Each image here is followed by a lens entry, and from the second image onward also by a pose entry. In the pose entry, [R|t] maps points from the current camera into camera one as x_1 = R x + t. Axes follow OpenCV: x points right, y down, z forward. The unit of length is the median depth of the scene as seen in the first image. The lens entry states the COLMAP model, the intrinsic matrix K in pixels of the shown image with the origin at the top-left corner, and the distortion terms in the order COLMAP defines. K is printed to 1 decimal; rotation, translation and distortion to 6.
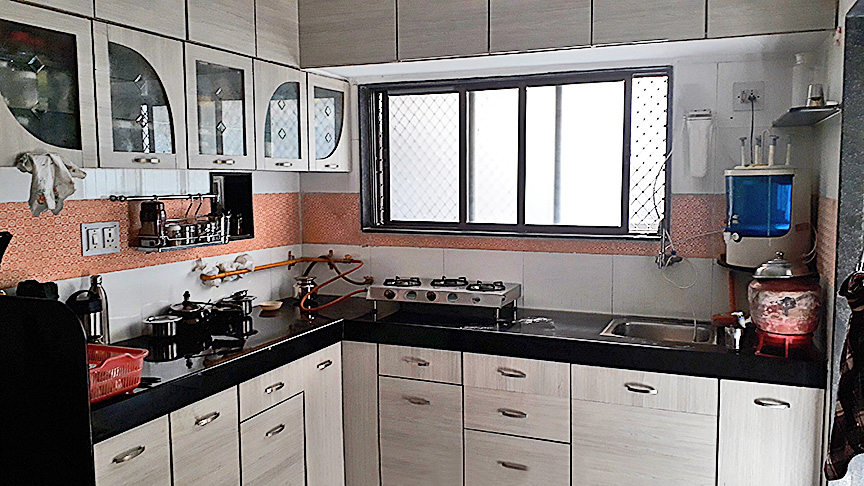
lens RADIAL K [[680.0, 0, 449.3], [0, 680.0, 234.5], [0, 0, 1]] dist [0.095046, -0.119809]
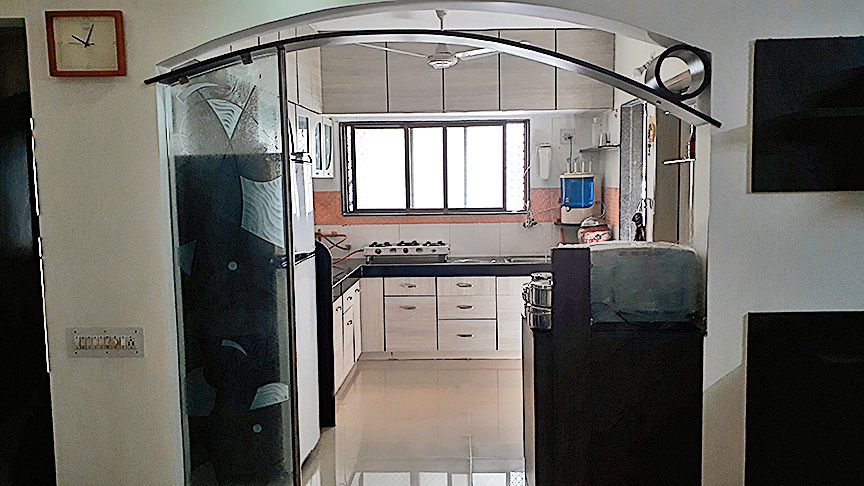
lens RADIAL K [[680.0, 0, 429.9], [0, 680.0, 249.0], [0, 0, 1]] dist [0.095046, -0.119809]
pose [[0.943176, -0.042680, 0.329541, -0.522633], [0.039700, 0.999087, 0.015769, 0.062097], [-0.329914, -0.001790, 0.944009, -0.616794]]
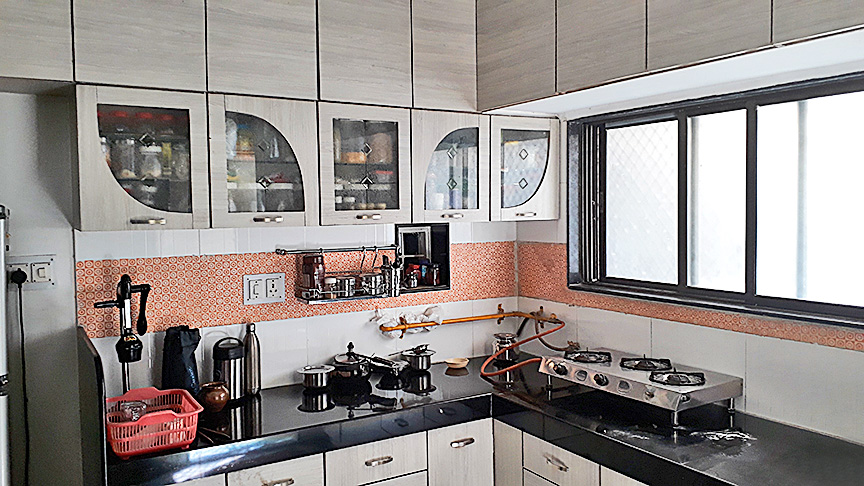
lens RADIAL K [[680.0, 0, 447.2], [0, 680.0, 234.4], [0, 0, 1]] dist [0.095046, -0.119809]
pose [[0.816507, 0.015816, -0.577118, 0.280704], [-0.039003, 0.998852, -0.027809, -0.048686], [0.576016, 0.045216, 0.816187, 0.229163]]
